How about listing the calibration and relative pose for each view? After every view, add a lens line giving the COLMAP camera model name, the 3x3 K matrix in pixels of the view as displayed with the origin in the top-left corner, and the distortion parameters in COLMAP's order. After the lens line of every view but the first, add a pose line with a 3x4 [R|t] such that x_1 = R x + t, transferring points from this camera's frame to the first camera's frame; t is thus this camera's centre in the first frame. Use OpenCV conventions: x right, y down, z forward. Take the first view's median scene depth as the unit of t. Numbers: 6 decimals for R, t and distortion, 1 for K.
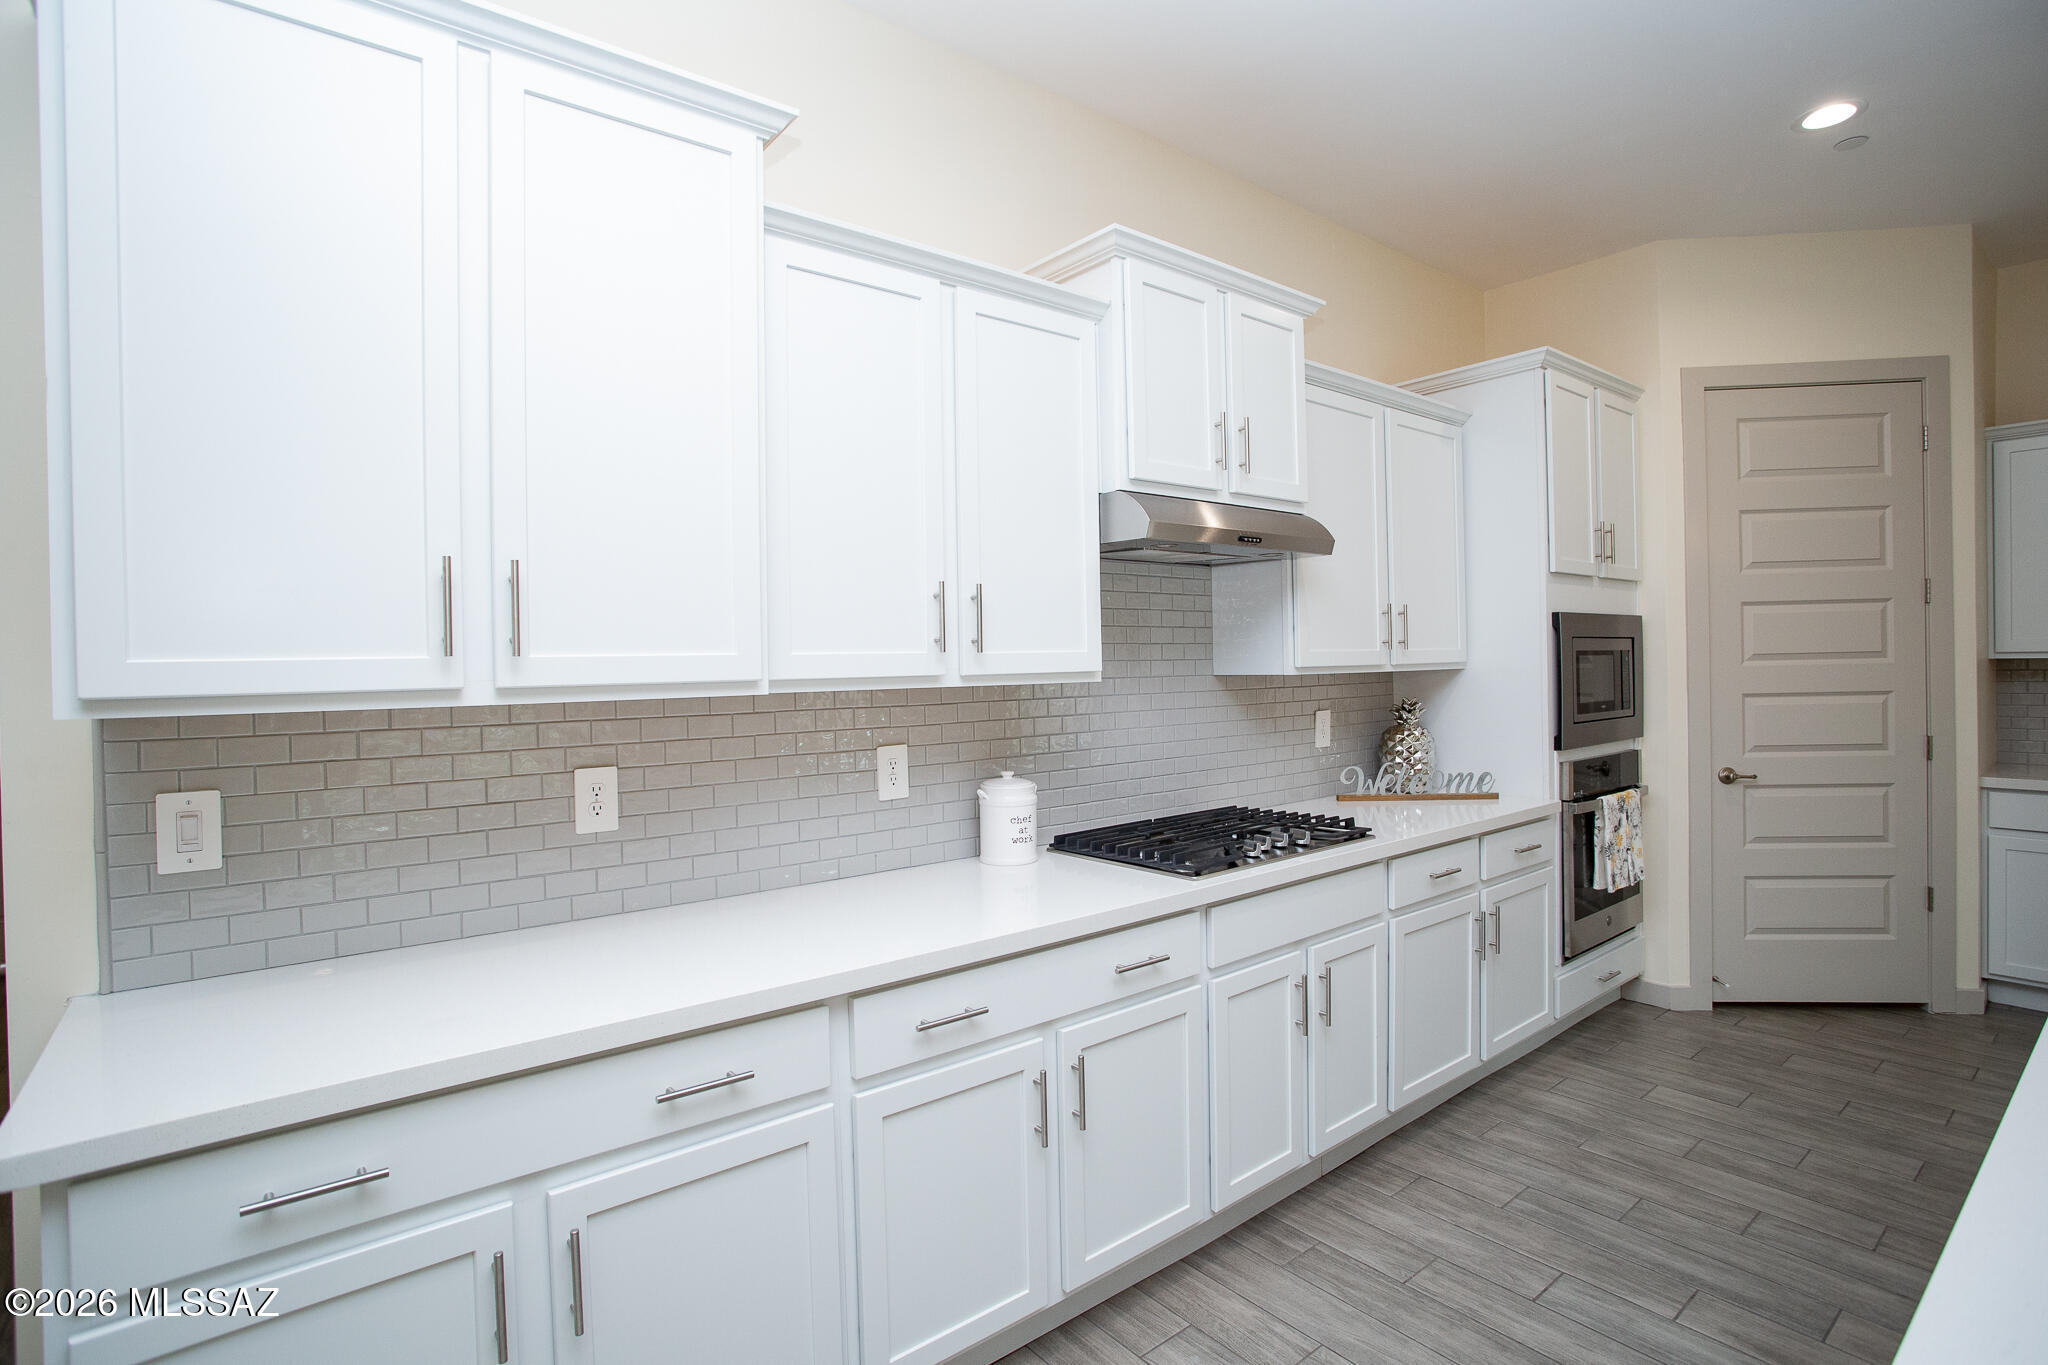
lens RADIAL K [[998.0, 0, 1044.2], [0, 998.0, 668.4], [0, 0, 1]] dist [-0.054611, 0.019063]
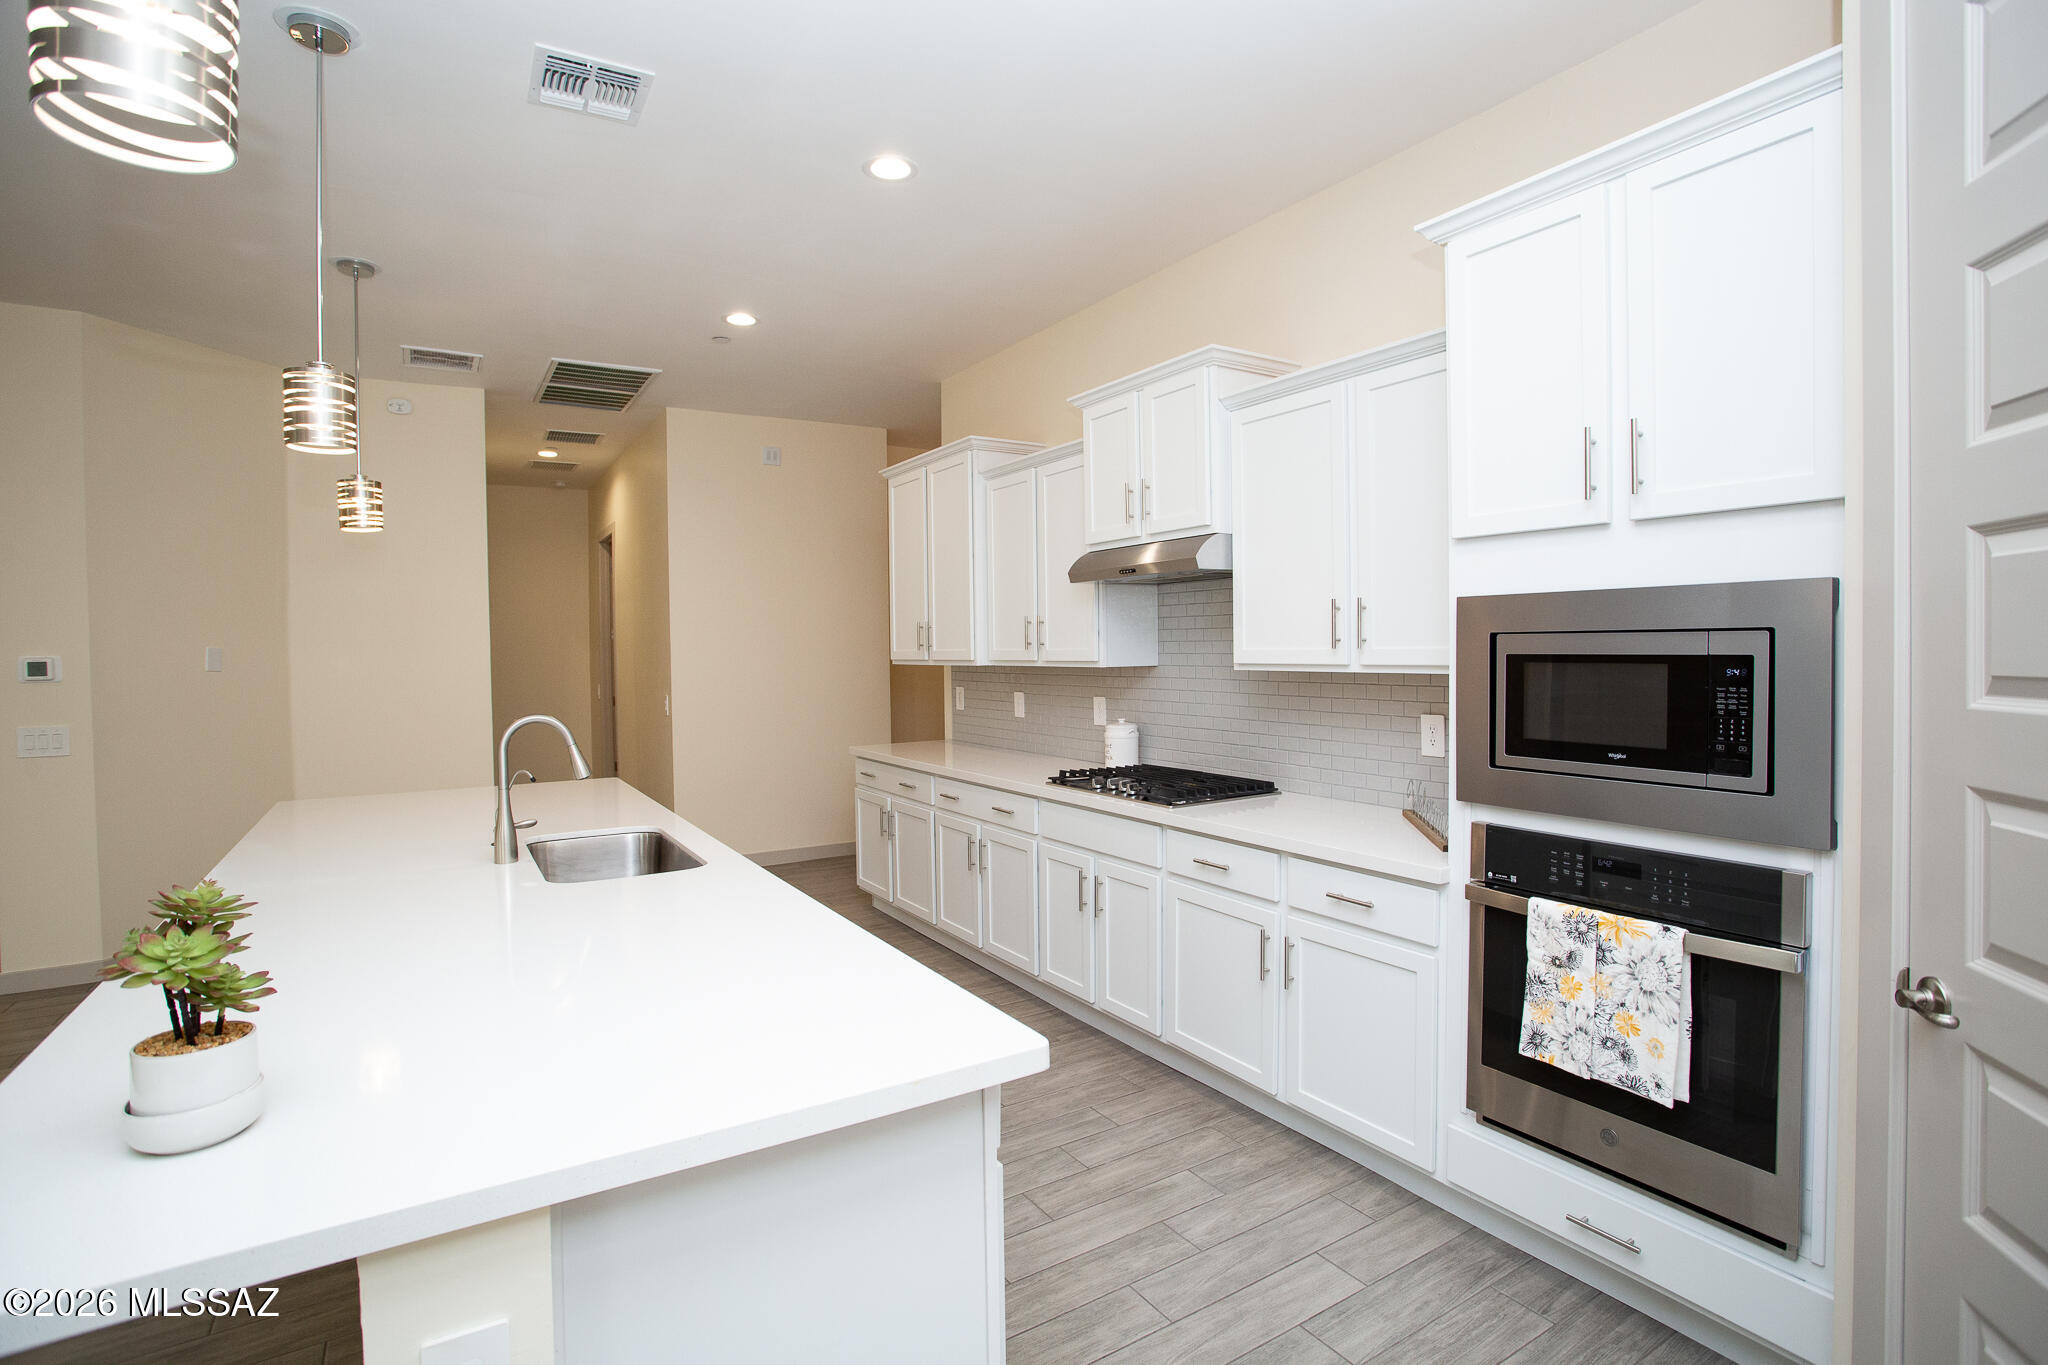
lens RADIAL K [[998.0, 0, 1035.5], [0, 998.0, 671.7], [0, 0, 1]] dist [-0.054611, 0.019063]
pose [[-0.120075, 0.044295, -0.991776, 1.572387], [0.008530, 0.999013, 0.043586, -0.048403], [0.992728, -0.003226, -0.120334, 1.007486]]
